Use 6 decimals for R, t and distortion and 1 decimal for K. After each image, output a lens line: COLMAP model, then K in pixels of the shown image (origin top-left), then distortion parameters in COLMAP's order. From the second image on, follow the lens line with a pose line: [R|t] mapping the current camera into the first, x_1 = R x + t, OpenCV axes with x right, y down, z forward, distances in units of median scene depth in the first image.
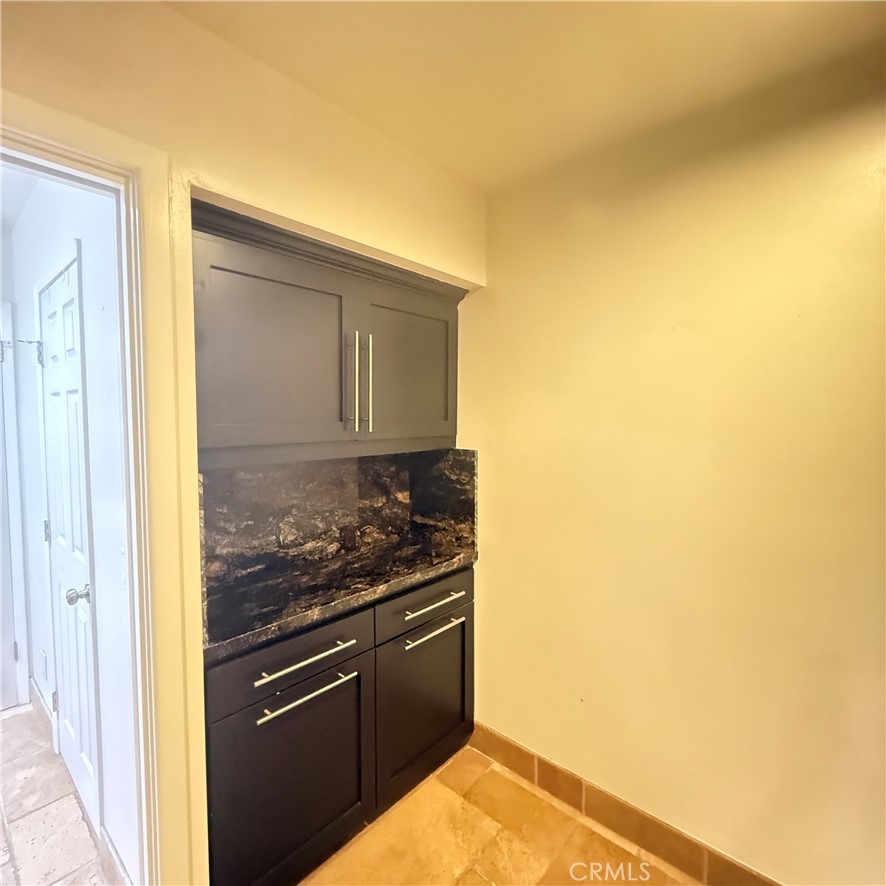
lens RADIAL K [[470.2, 0, 445.1], [0, 470.2, 443.5], [0, 0, 1]] dist [-0.004208, 0.001209]
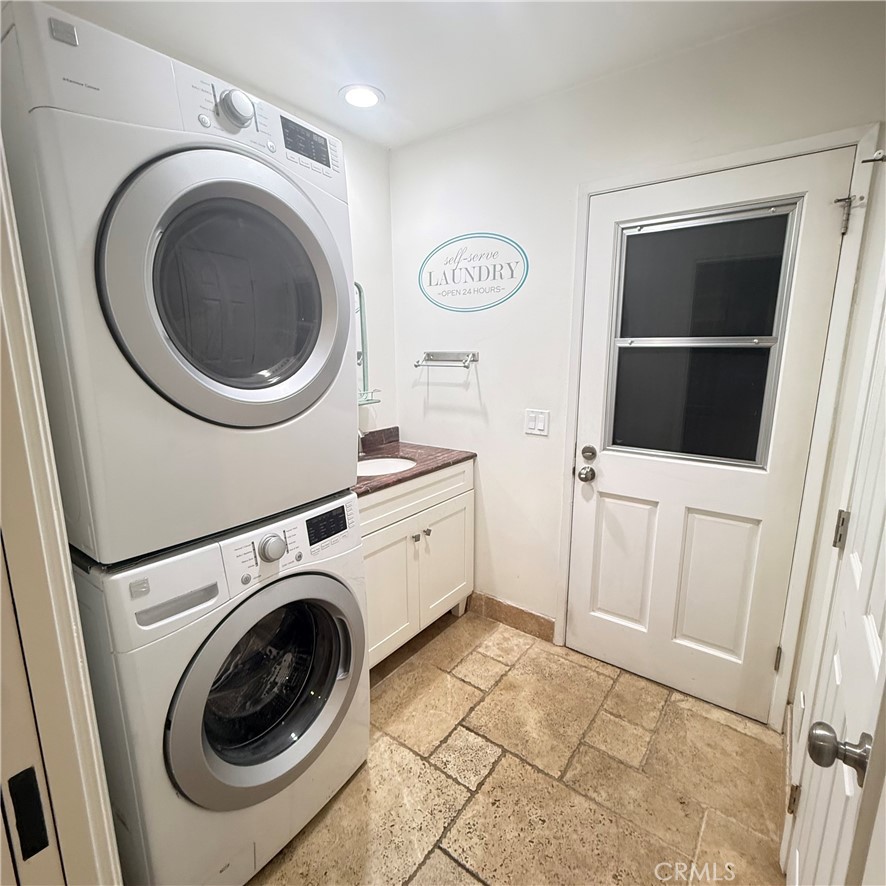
lens RADIAL K [[470.2, 0, 444.9], [0, 470.2, 441.5], [0, 0, 1]] dist [-0.004208, 0.001209]
pose [[0.074914, 0.194009, -0.978135, -0.346838], [-0.047398, 0.980476, 0.190843, 0.003617], [0.996063, 0.032065, 0.082647, 0.463352]]
